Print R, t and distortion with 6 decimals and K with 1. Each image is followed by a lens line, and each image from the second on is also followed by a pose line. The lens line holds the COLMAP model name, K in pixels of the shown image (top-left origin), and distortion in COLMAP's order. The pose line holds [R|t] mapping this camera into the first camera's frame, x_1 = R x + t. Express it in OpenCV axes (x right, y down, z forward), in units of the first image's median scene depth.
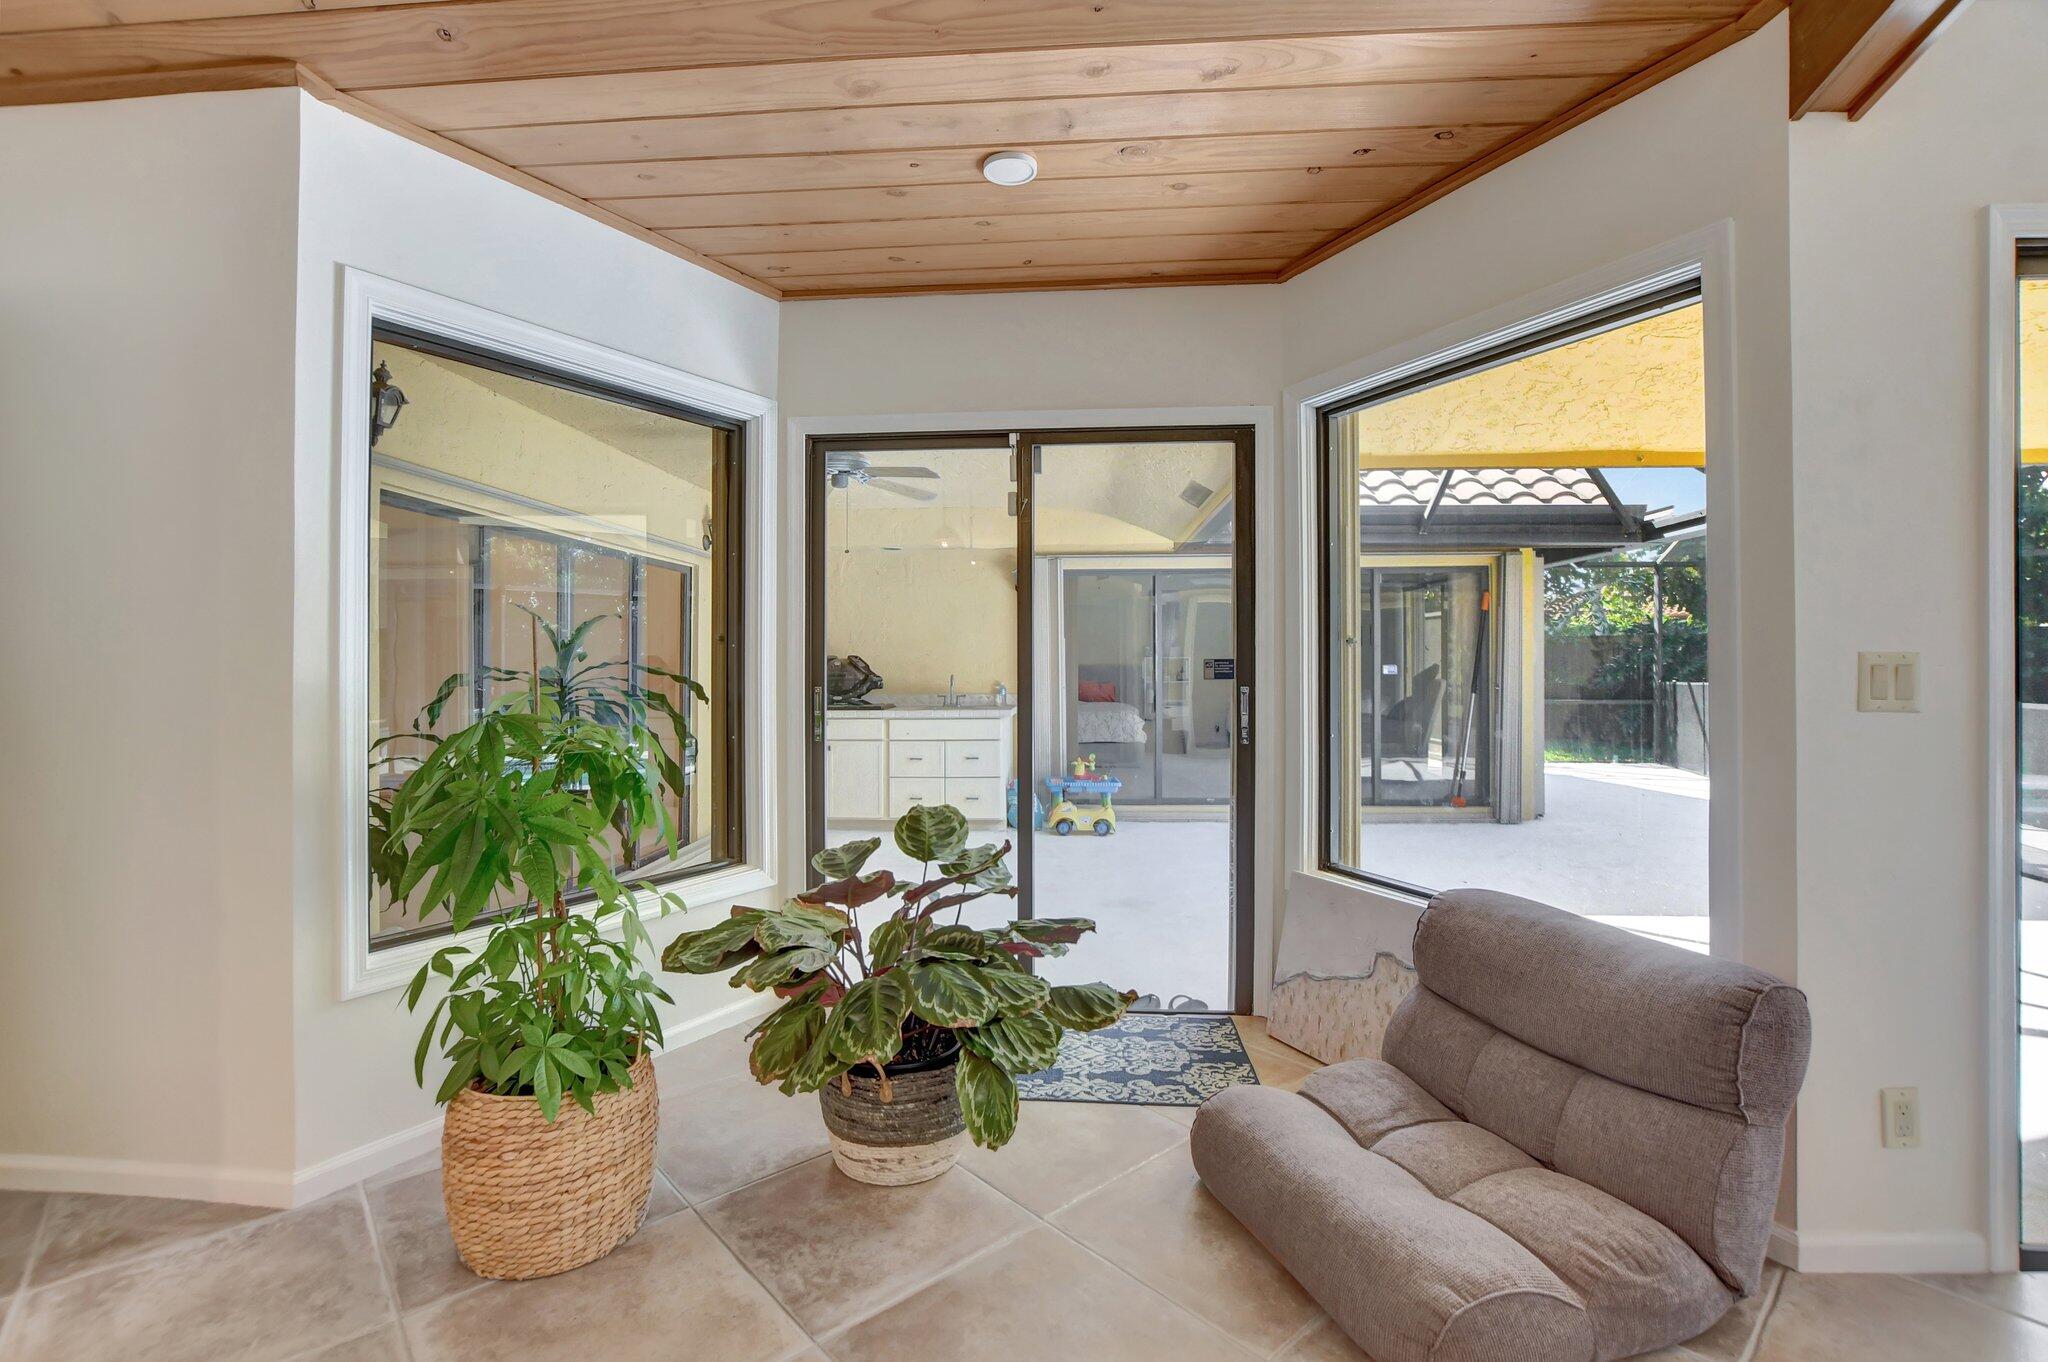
lens RADIAL K [[921.8, 0, 1024.4], [0, 921.8, 667.0], [0, 0, 1]] dist [-0.025640, 0.002328]
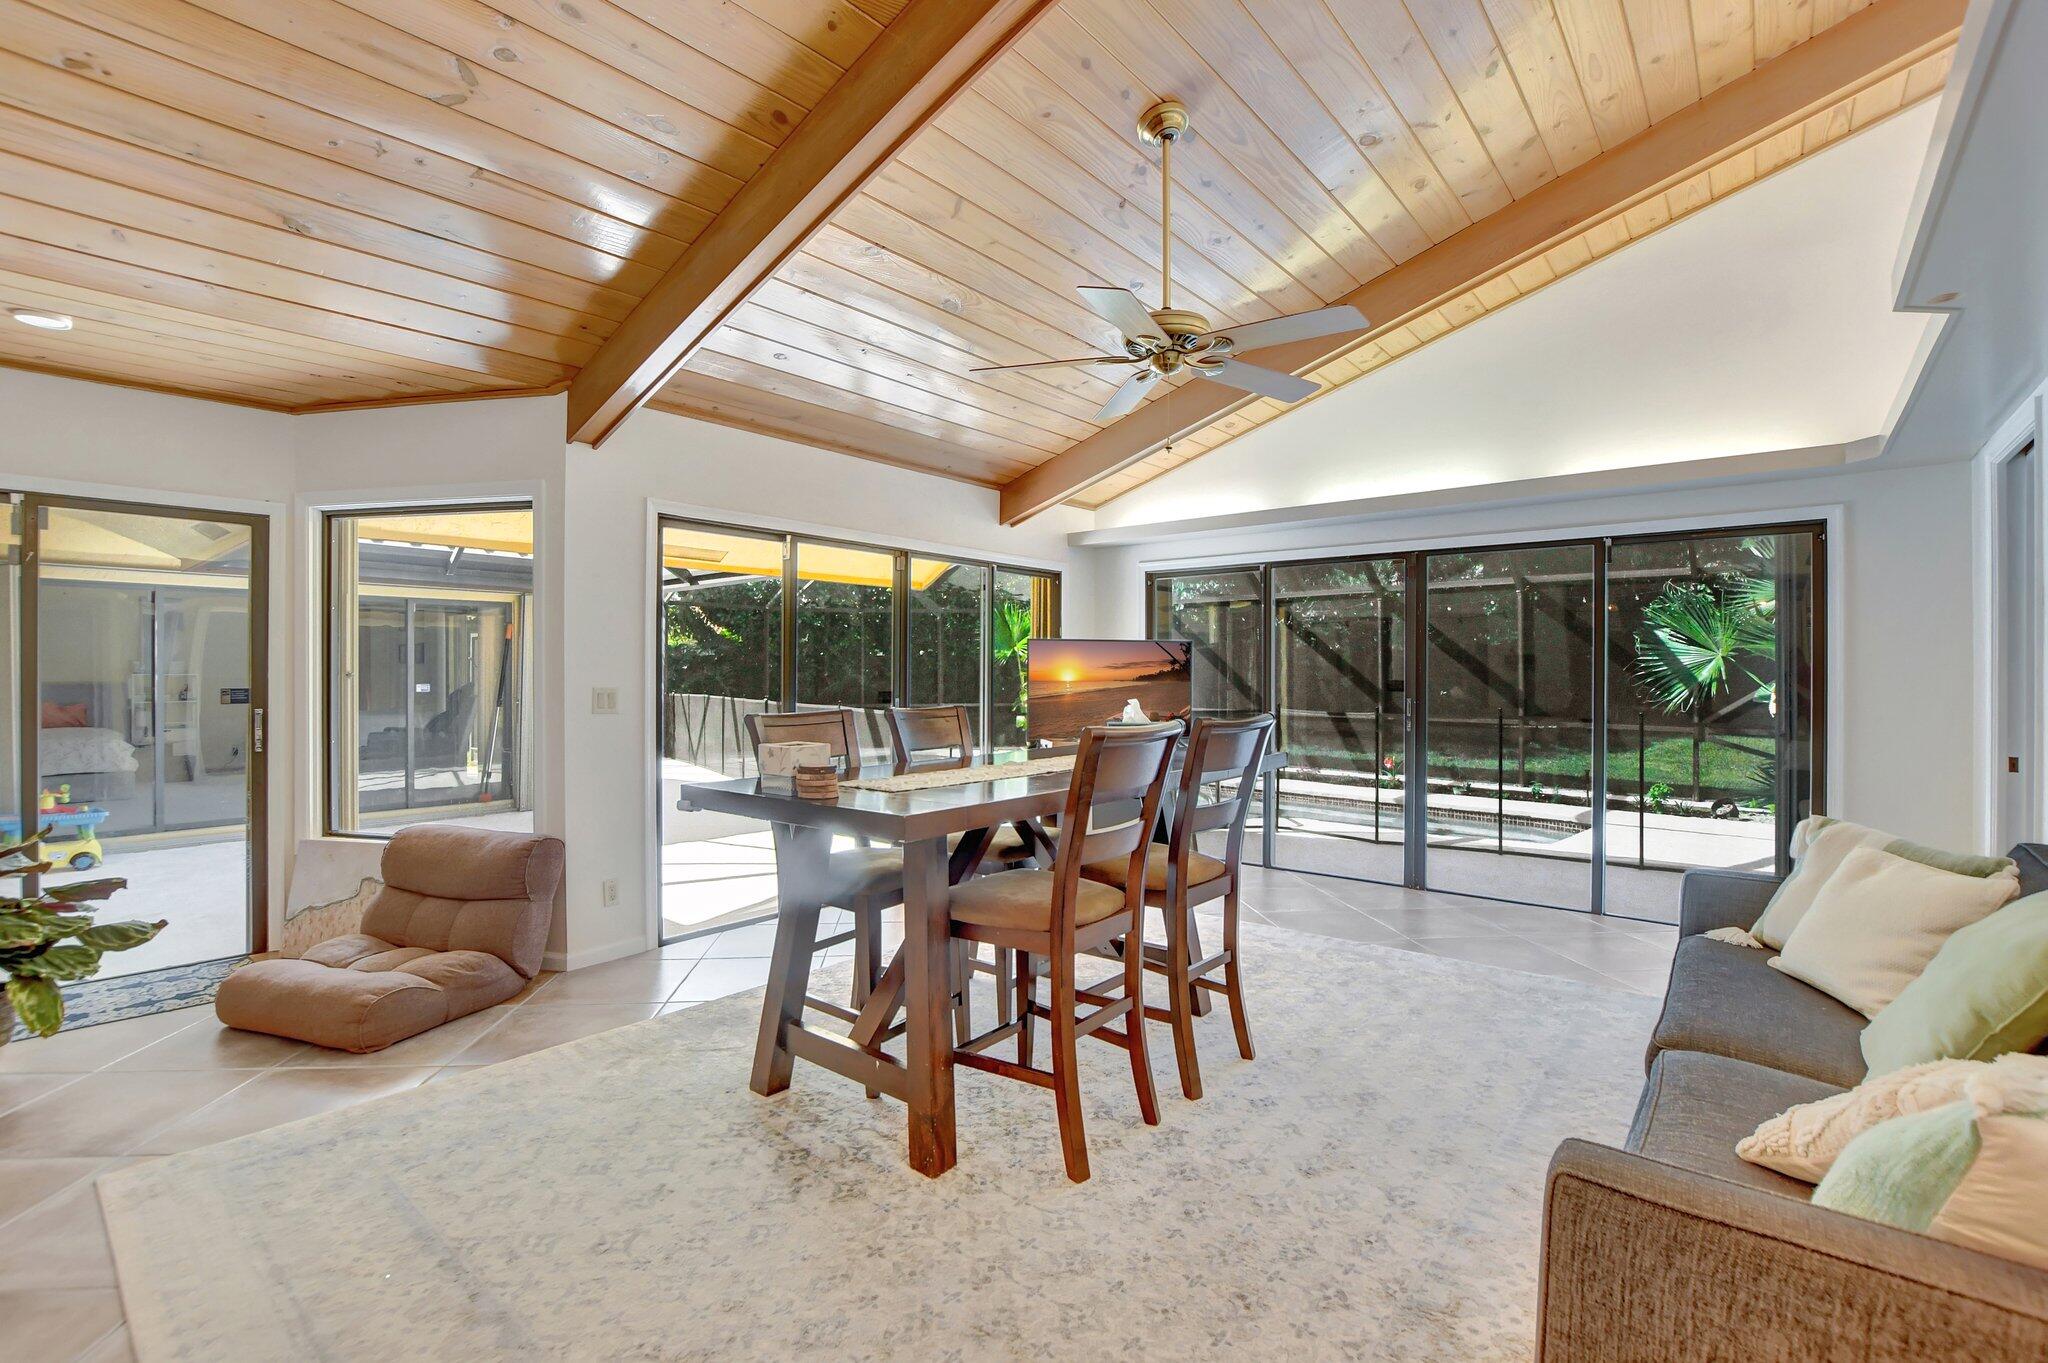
lens RADIAL K [[921.8, 0, 987.9], [0, 921.8, 673.9], [0, 0, 1]] dist [-0.025640, 0.002328]
pose [[0.622906, 0.002260, 0.782294, -0.142022], [0.001899, 0.999989, -0.004401, -0.023248], [-0.782295, 0.004227, 0.622894, -0.696947]]
